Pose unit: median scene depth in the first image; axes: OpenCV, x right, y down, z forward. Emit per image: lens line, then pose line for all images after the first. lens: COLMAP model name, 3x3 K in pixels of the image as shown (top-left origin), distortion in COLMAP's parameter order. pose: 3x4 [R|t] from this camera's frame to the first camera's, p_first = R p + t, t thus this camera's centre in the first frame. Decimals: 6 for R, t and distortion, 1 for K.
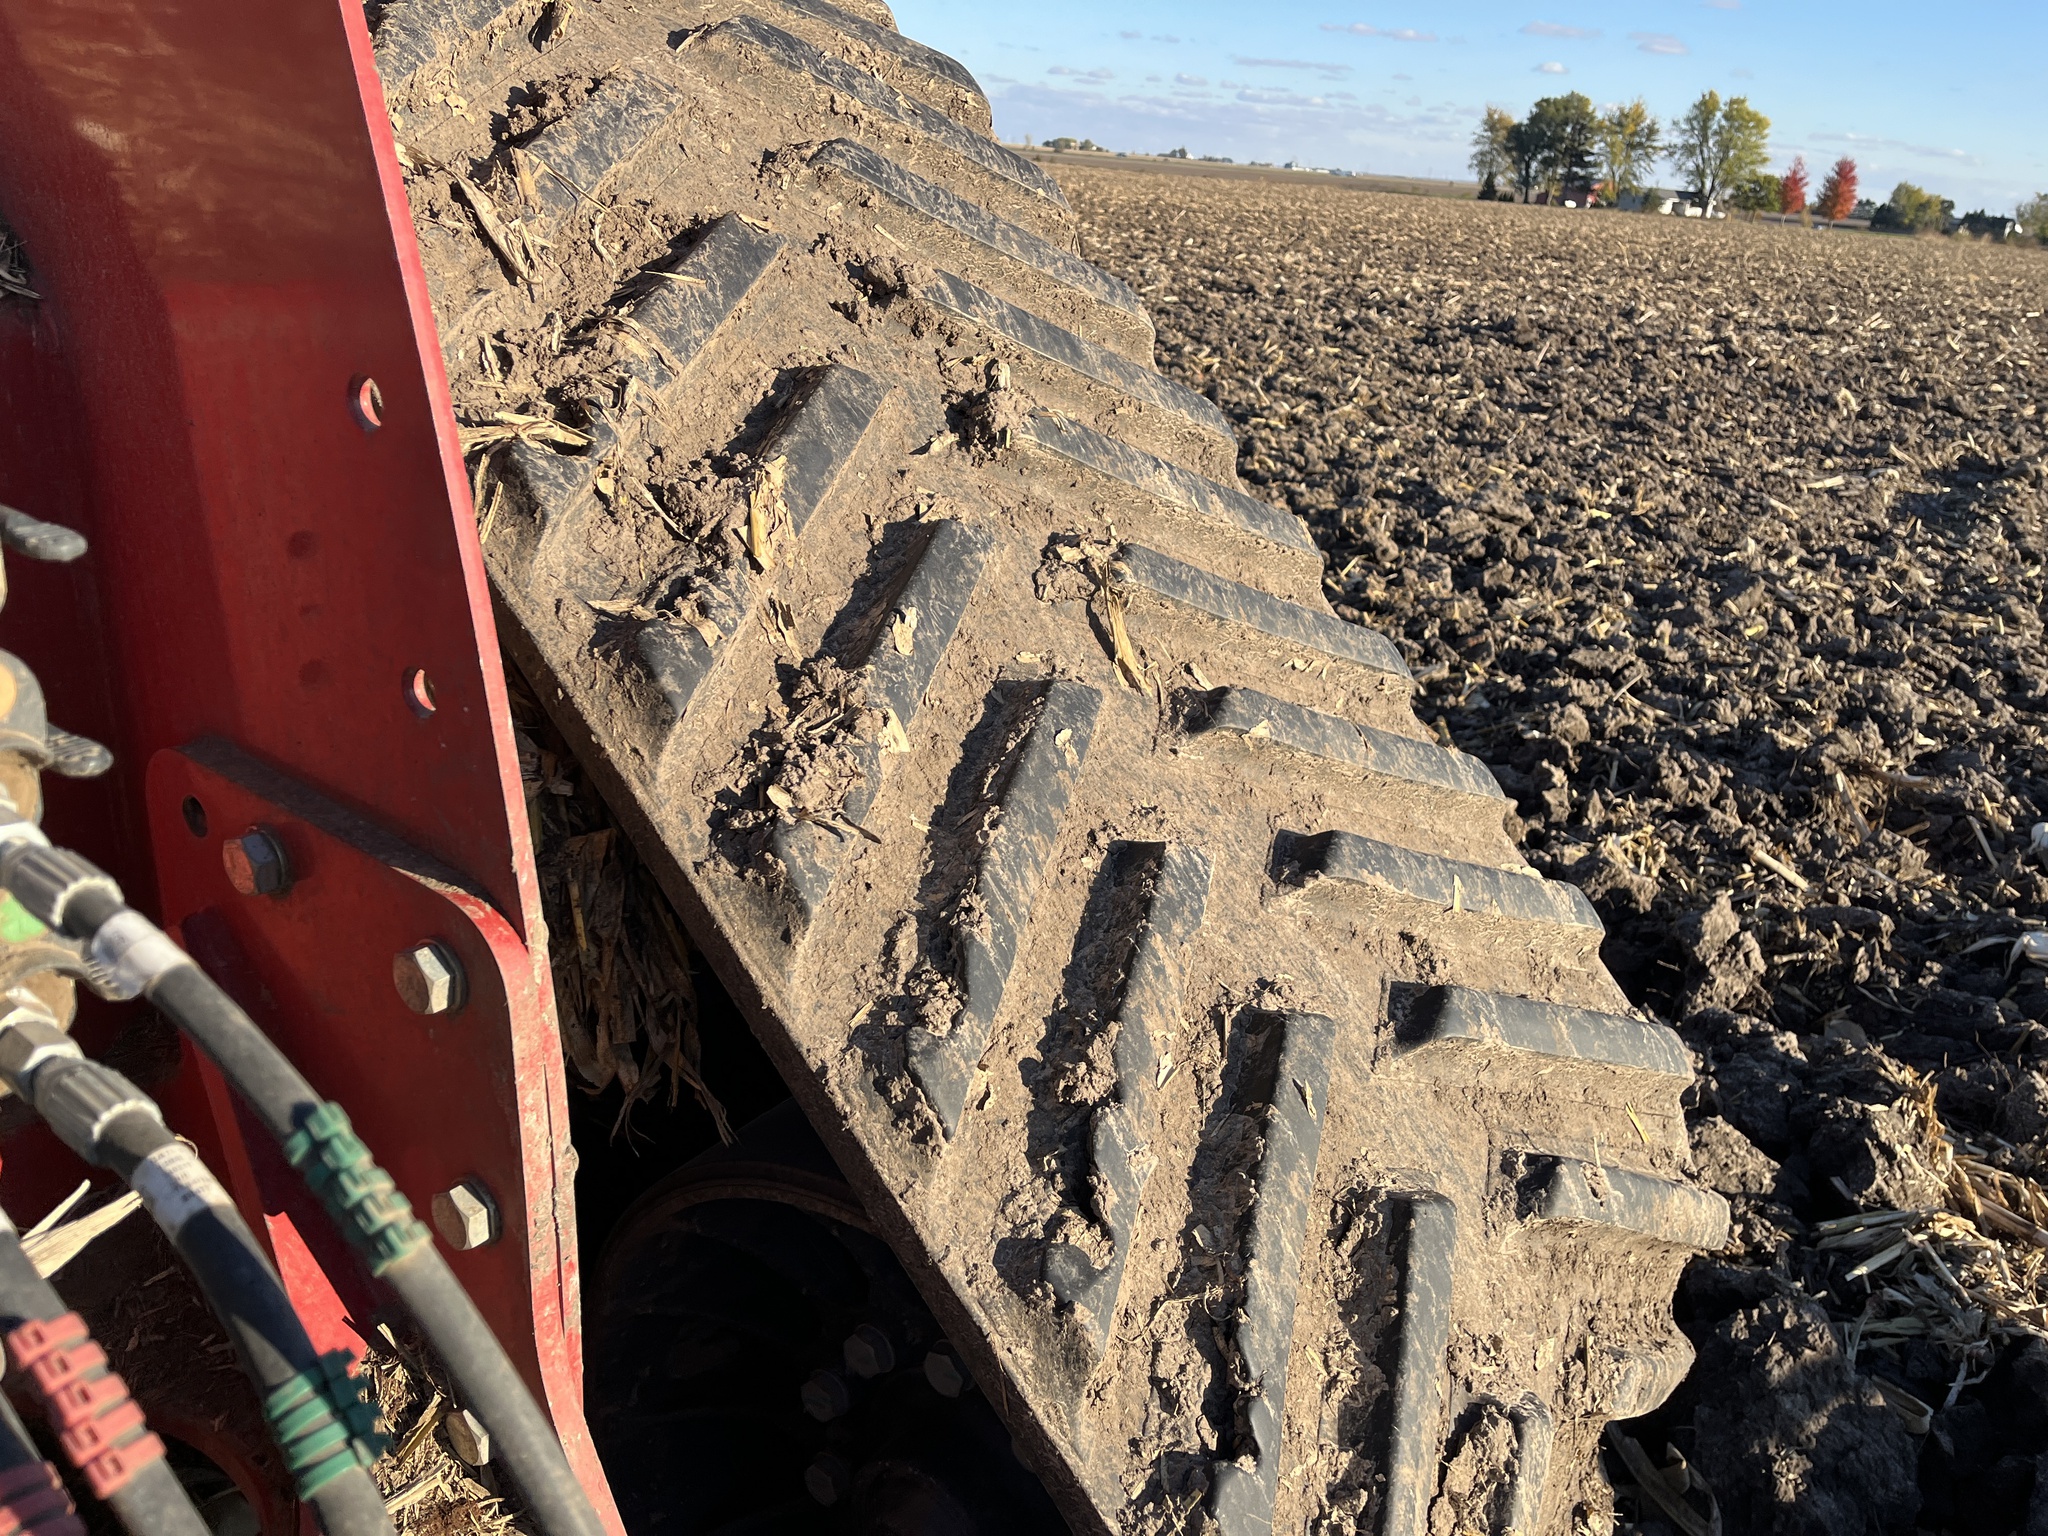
lens RADIAL K [[1544.0, 0, 1031.9], [0, 1544.0, 795.5], [0, 0, 1]] dist [0.087876, -0.125526]
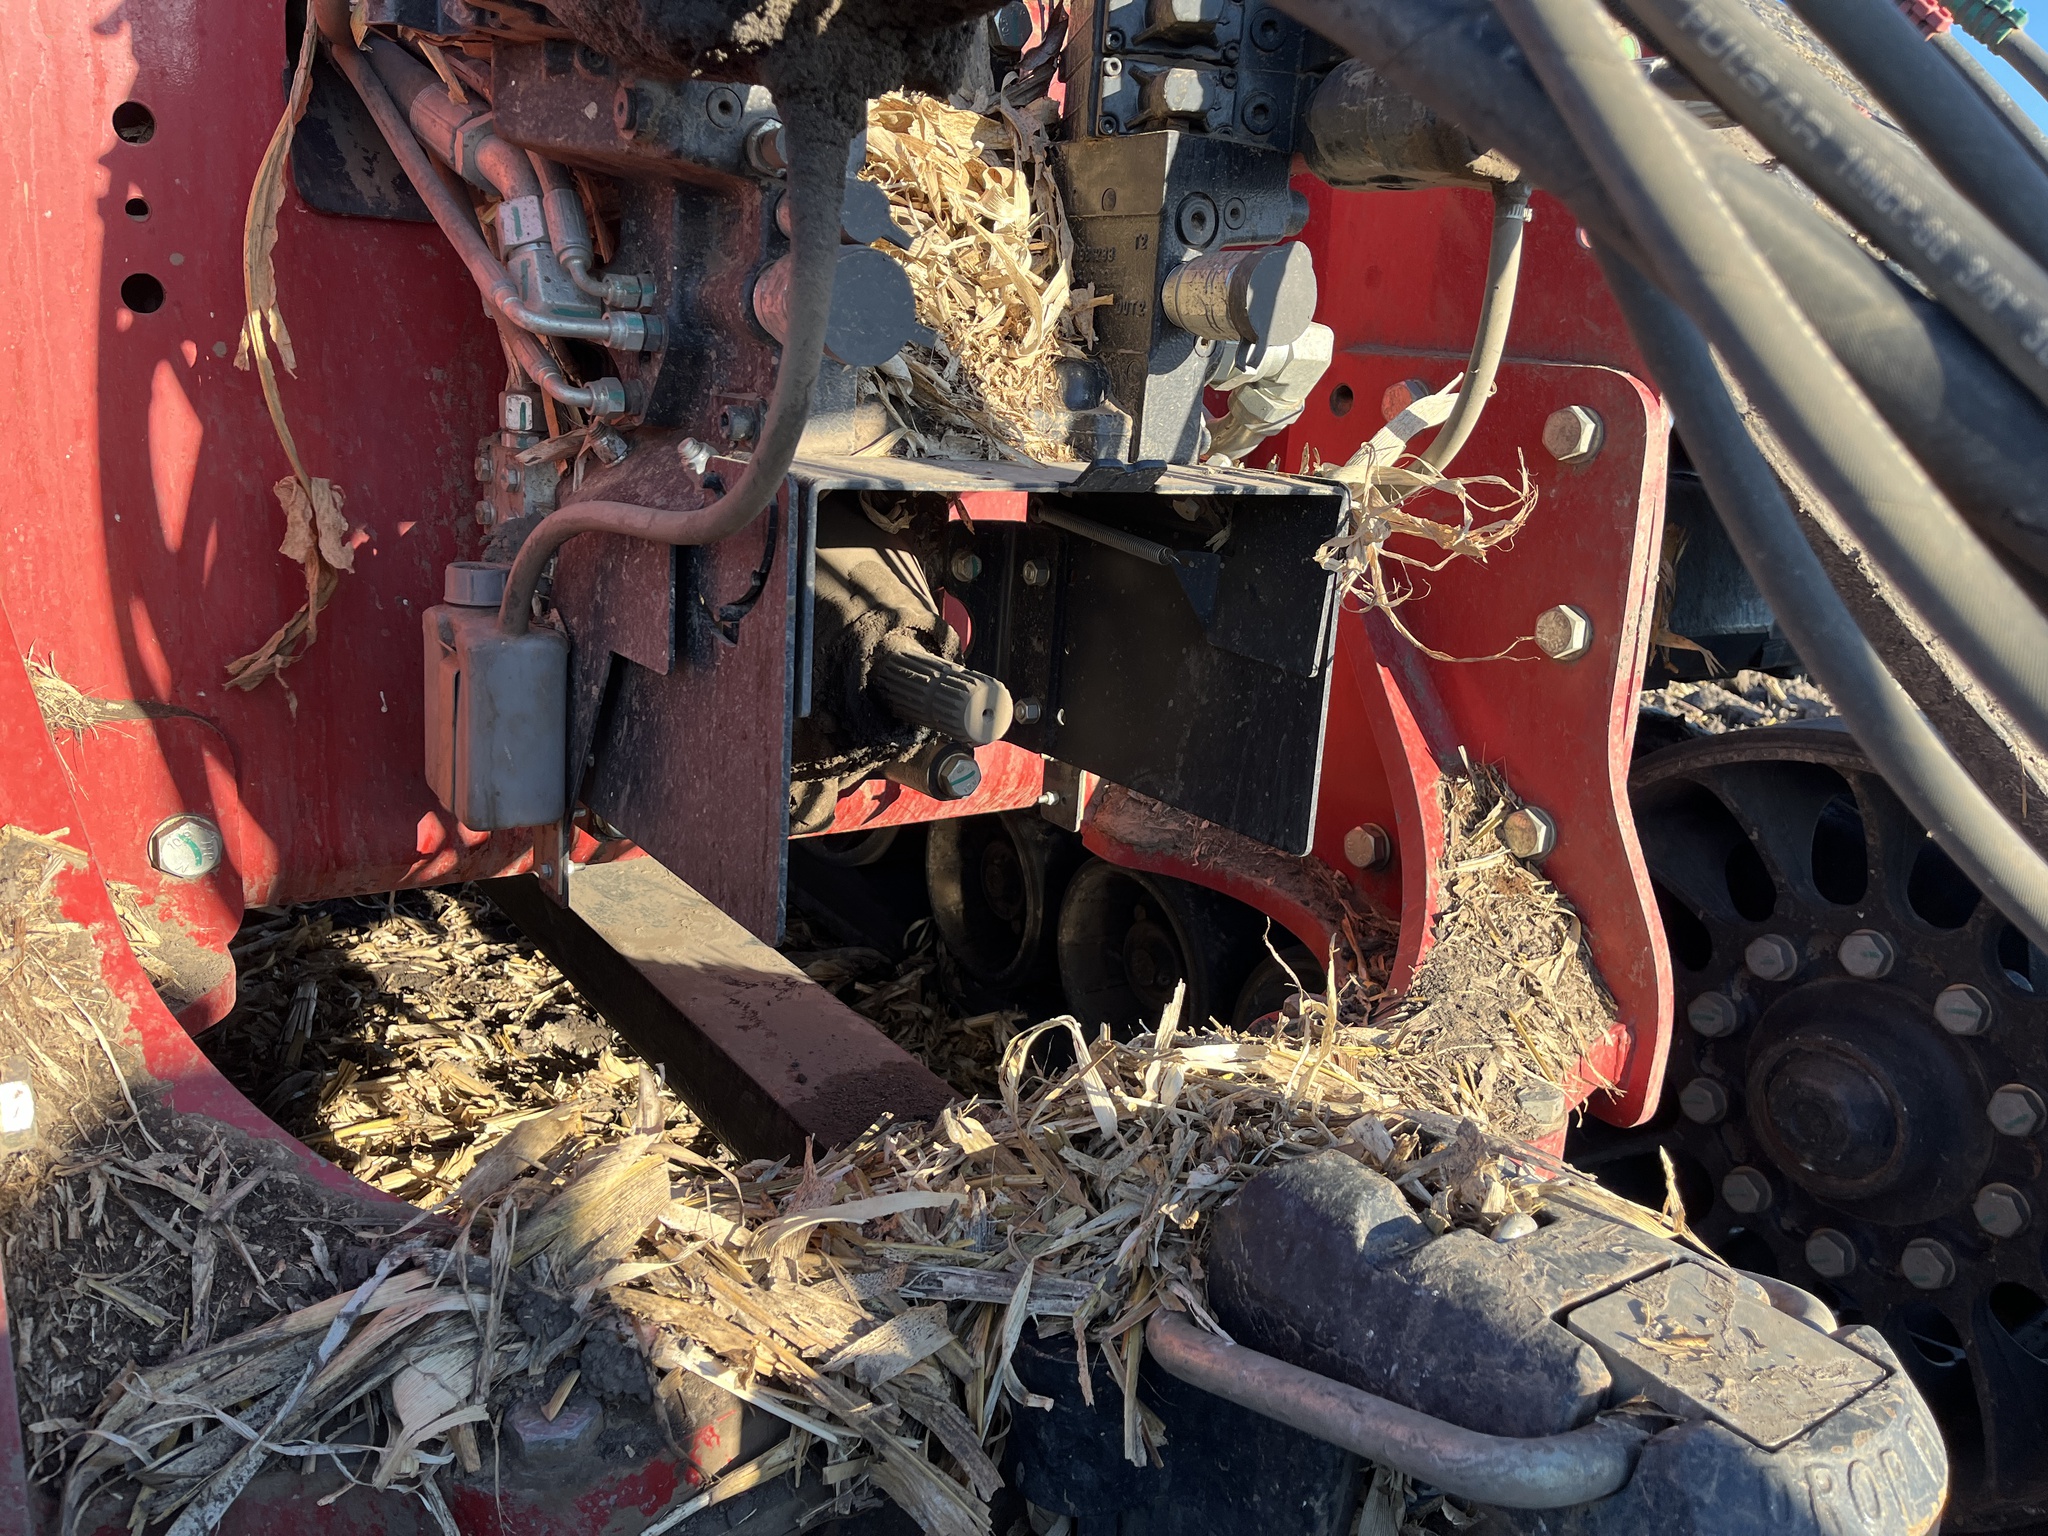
lens RADIAL K [[1544.0, 0, 1031.9], [0, 1544.0, 795.5], [0, 0, 1]] dist [0.087876, -0.125526]
pose [[0.947592, 0.068787, -0.311990, -0.300356], [-0.123781, 0.979320, -0.160034, 0.550783], [0.294530, 0.190265, 0.936510, -0.290103]]
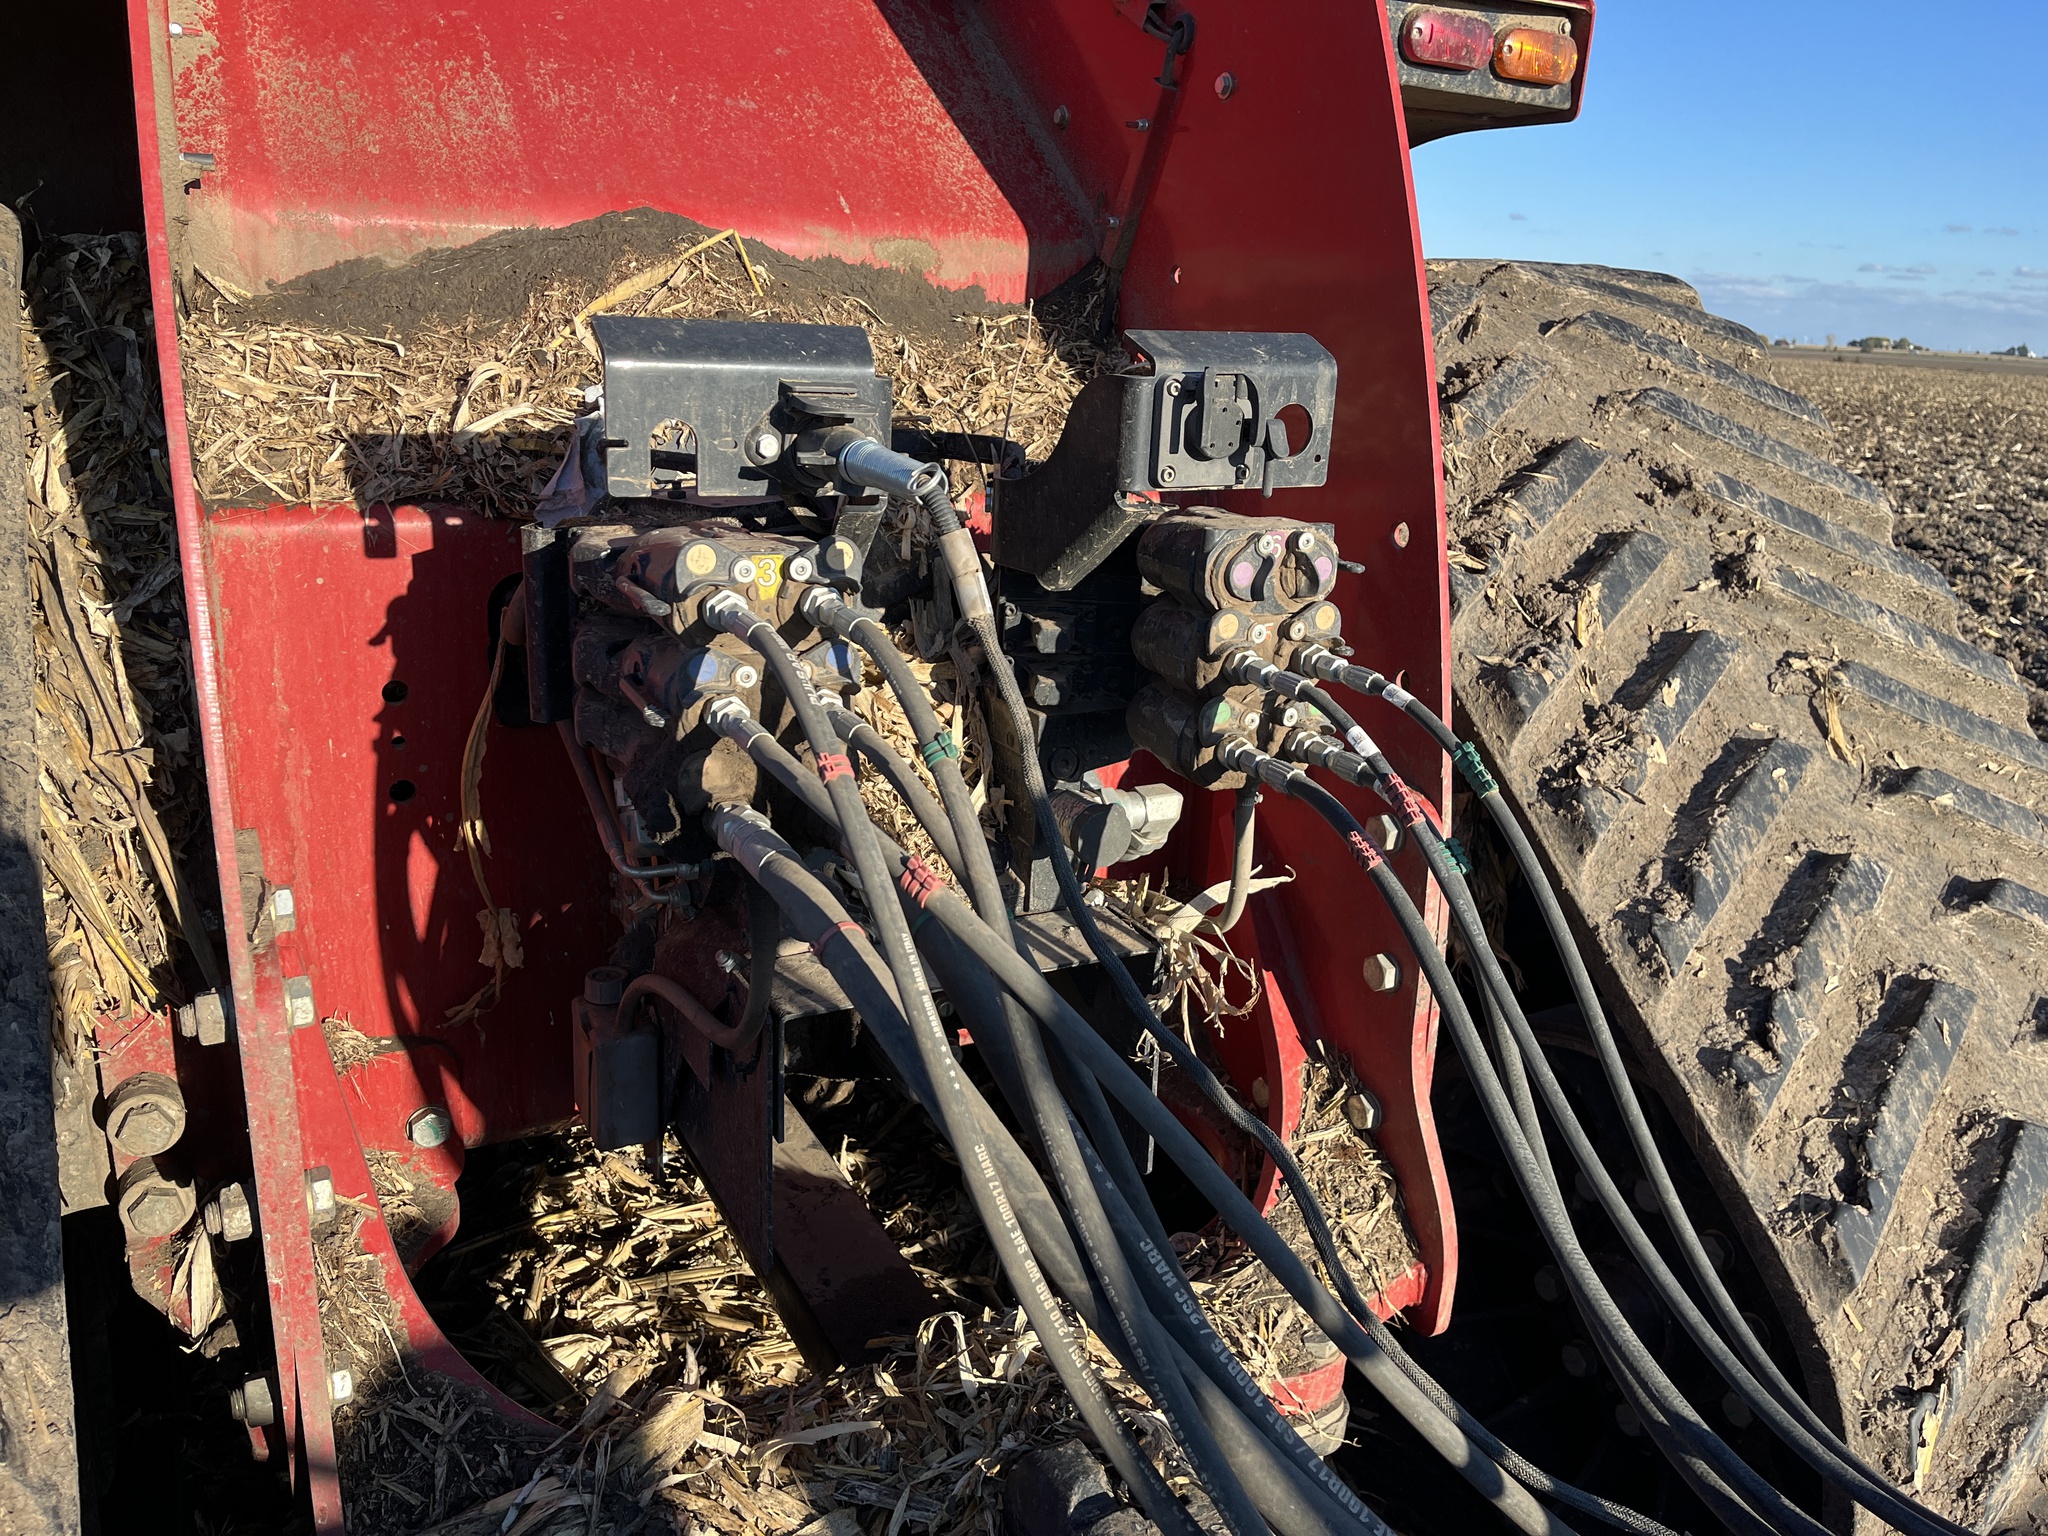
lens RADIAL K [[1583.5, 0, 1023.4], [0, 1583.5, 758.9], [0, 0, 1]] dist [0.048423, -0.034452]
pose [[0.898263, 0.086153, -0.430931, 0.030314], [-0.148917, 0.982252, -0.114037, 0.243031], [0.413458, 0.166608, 0.895150, -0.706633]]
